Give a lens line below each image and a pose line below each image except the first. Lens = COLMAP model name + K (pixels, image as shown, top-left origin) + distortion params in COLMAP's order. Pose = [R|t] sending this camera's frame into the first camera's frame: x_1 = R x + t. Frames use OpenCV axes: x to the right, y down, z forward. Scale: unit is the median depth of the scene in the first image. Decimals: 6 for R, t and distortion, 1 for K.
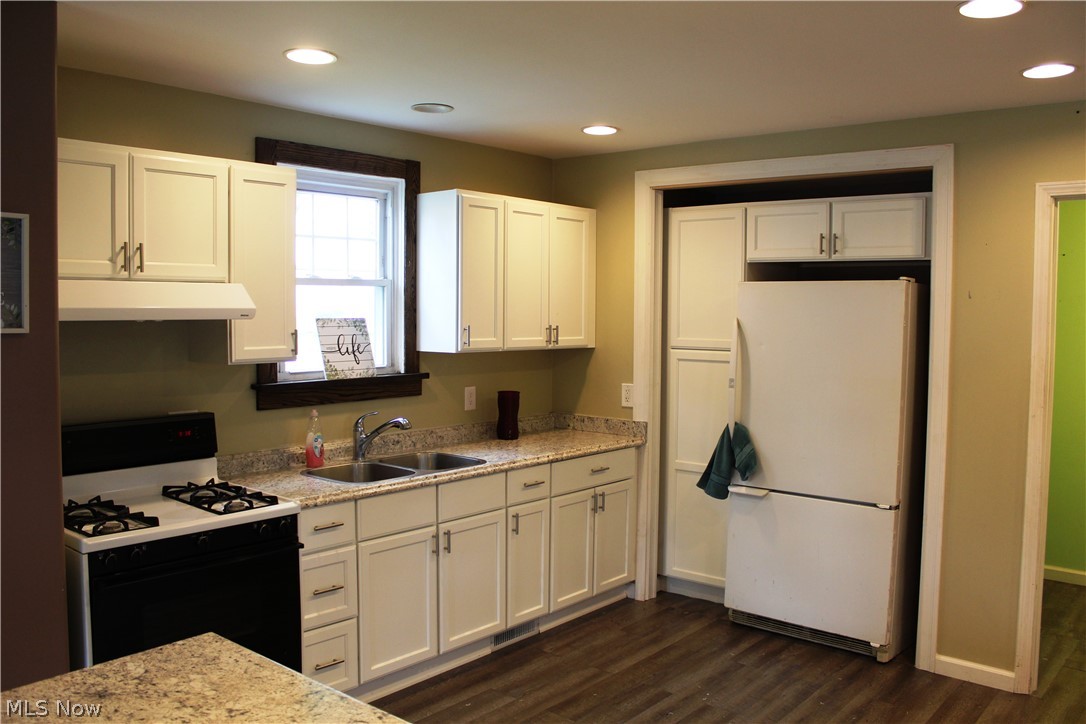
lens RADIAL K [[908.9, 0, 548.5], [0, 908.9, 360.8], [0, 0, 1]] dist [-0.149511, 0.119405]
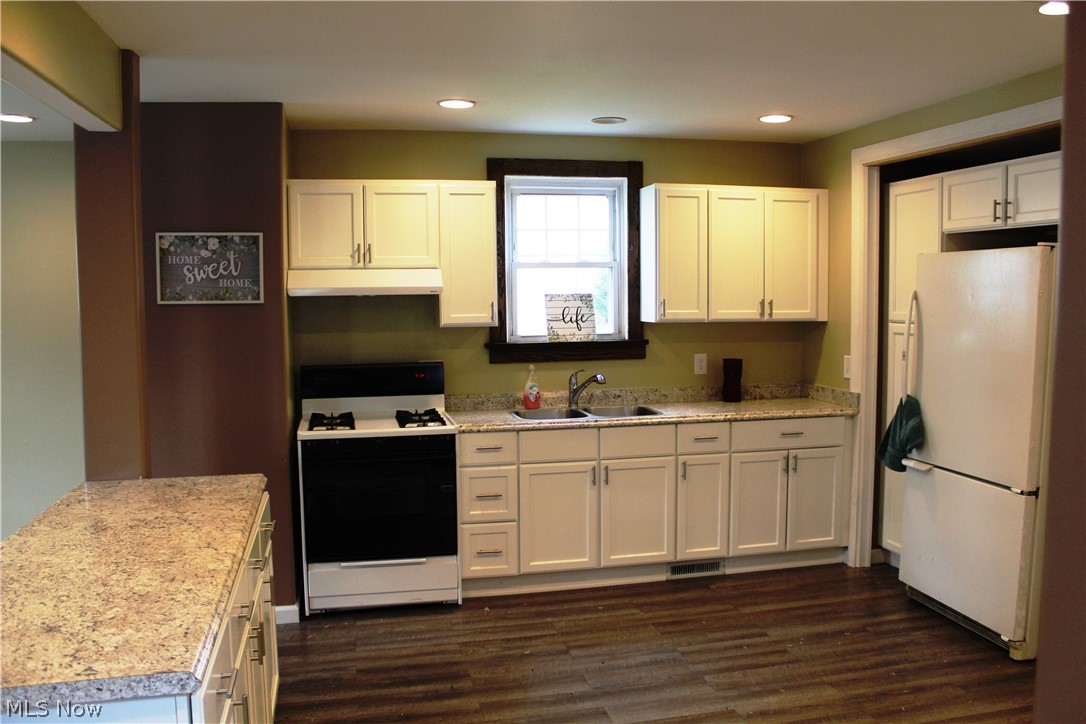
lens RADIAL K [[908.9, 0, 545.3], [0, 908.9, 359.0], [0, 0, 1]] dist [-0.149511, 0.119405]
pose [[0.797058, 0.030435, -0.603136, 0.514527], [-0.020094, 0.999513, 0.023882, 0.013824], [0.603569, -0.006916, 0.797281, -0.026906]]
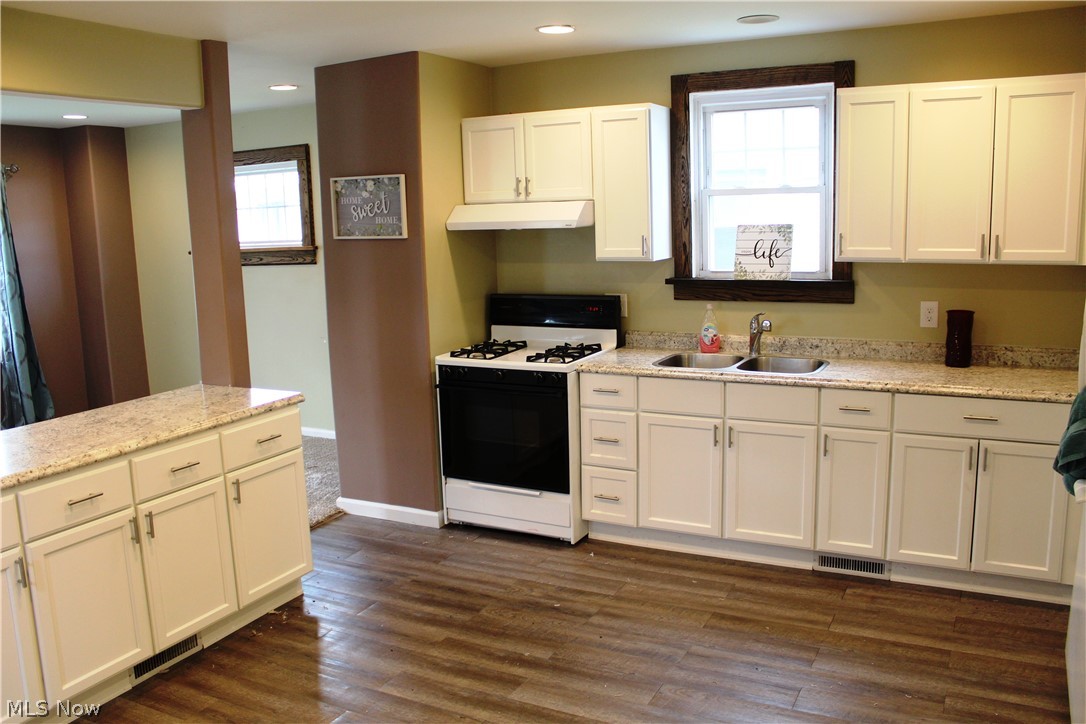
lens RADIAL K [[908.9, 0, 542.3], [0, 908.9, 356.4], [0, 0, 1]] dist [-0.149511, 0.119405]
pose [[0.215691, 0.145012, -0.965634, 0.791840], [-0.025515, 0.989411, 0.142883, -0.038086], [0.976128, -0.006180, 0.217107, 0.506841]]
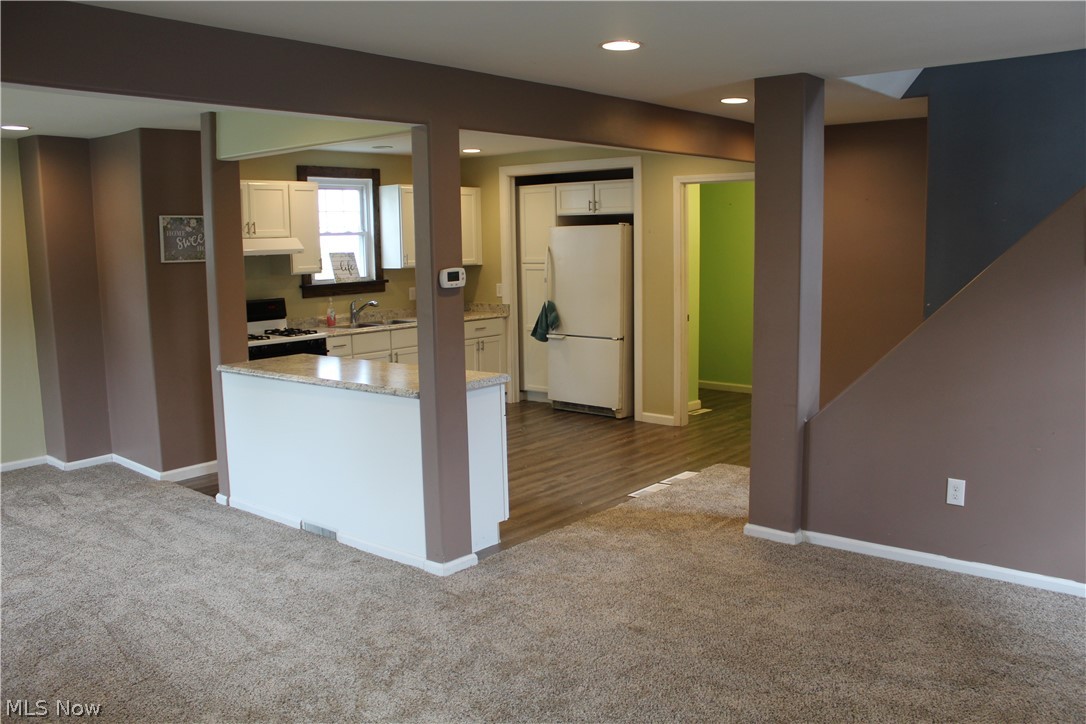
lens RADIAL K [[908.9, 0, 540.7], [0, 908.9, 358.6], [0, 0, 1]] dist [-0.149511, 0.119405]
pose [[0.999586, -0.026271, -0.011757, 0.225803], [0.027043, 0.997099, 0.071145, 0.056958], [0.009854, -0.071434, 0.997397, -0.994695]]
